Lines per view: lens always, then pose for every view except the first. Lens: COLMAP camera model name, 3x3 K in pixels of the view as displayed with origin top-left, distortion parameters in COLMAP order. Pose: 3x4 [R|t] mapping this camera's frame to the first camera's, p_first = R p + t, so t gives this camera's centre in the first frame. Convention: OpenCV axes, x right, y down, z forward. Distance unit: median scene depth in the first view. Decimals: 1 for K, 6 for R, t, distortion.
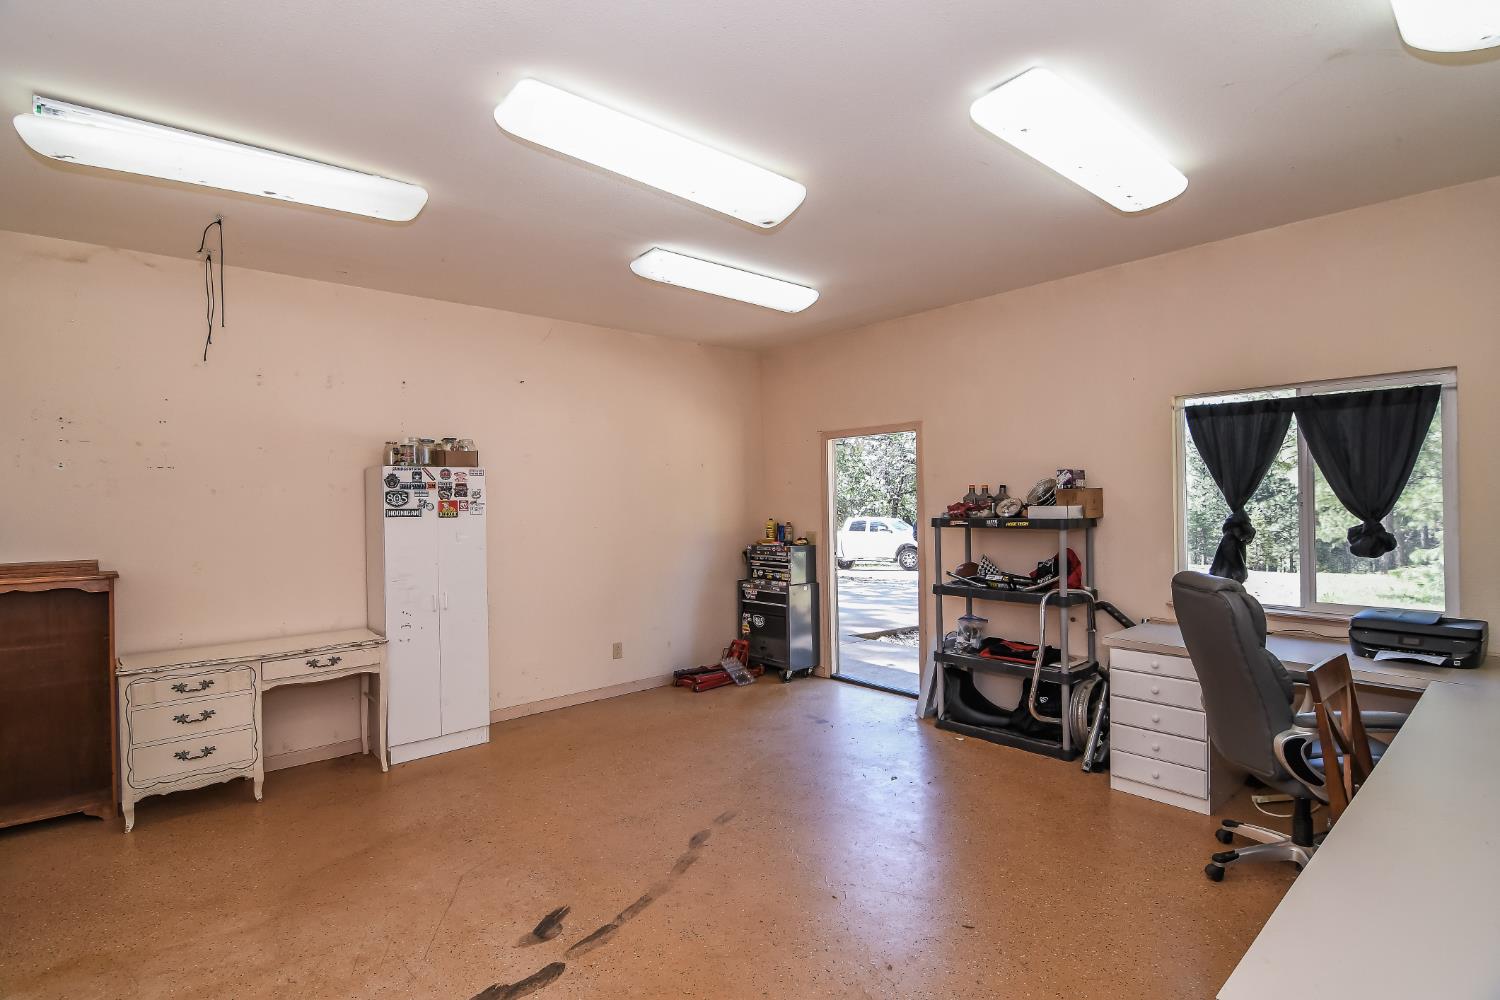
lens RADIAL K [[743.4, 0, 752.7], [0, 743.4, 504.7], [0, 0, 1]] dist [0.000366, -0.015067]
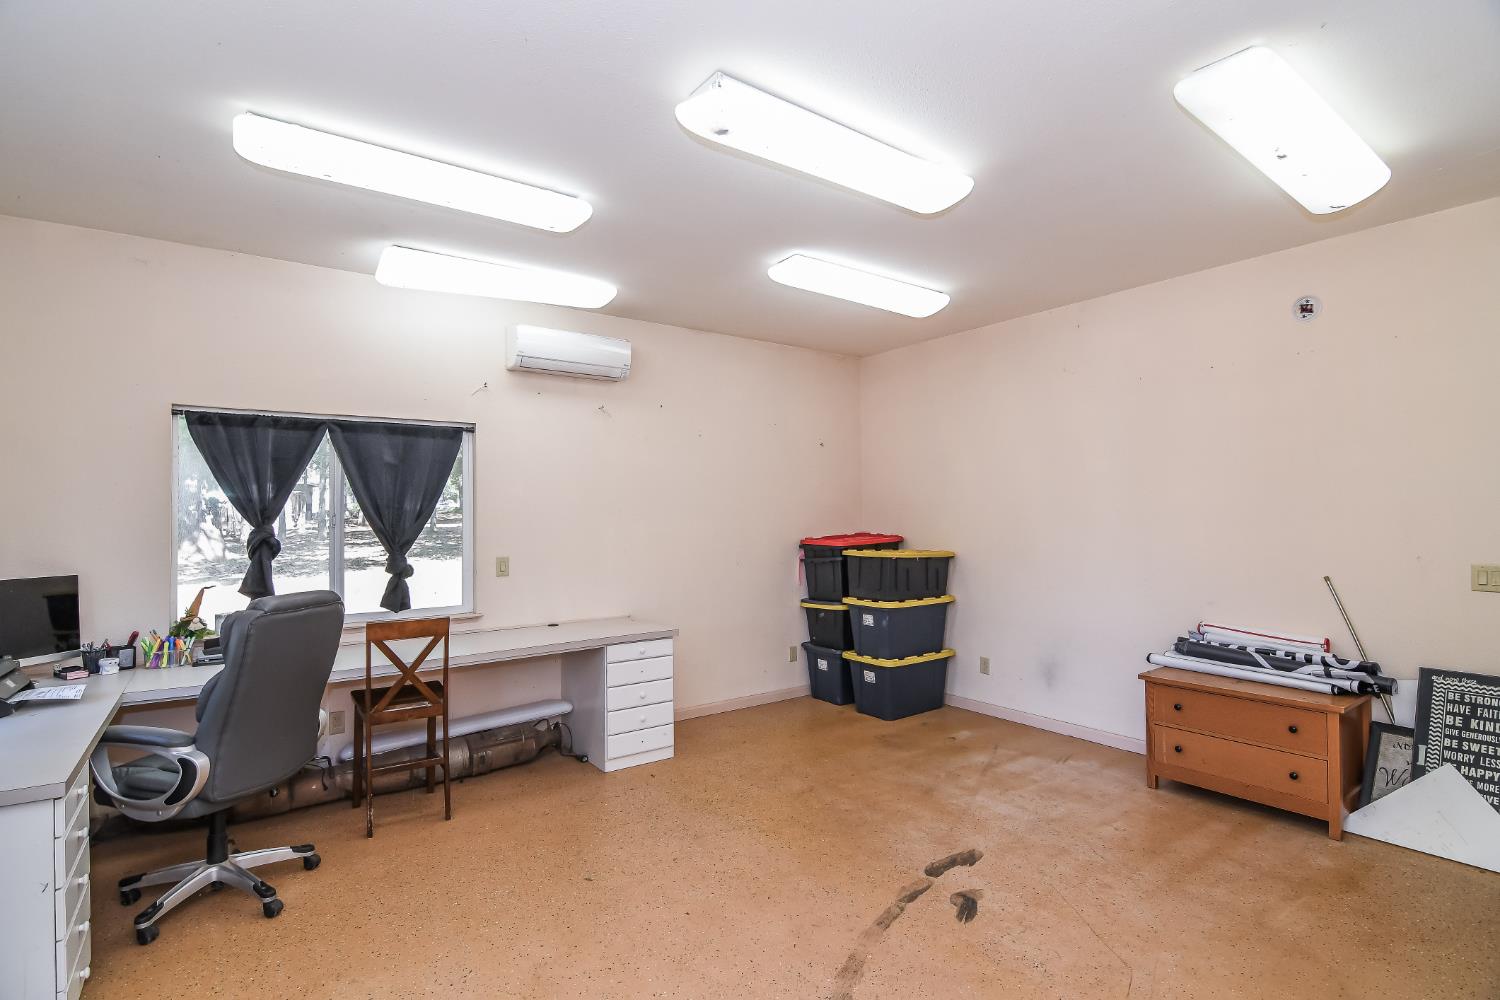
lens RADIAL K [[743.4, 0, 752.7], [0, 743.4, 504.7], [0, 0, 1]] dist [0.000366, -0.015067]
pose [[-0.995534, 0.021579, 0.091903, -0.080097], [0.021253, 0.999764, -0.004530, -0.003038], [-0.091979, -0.002557, -0.995758, 2.031793]]
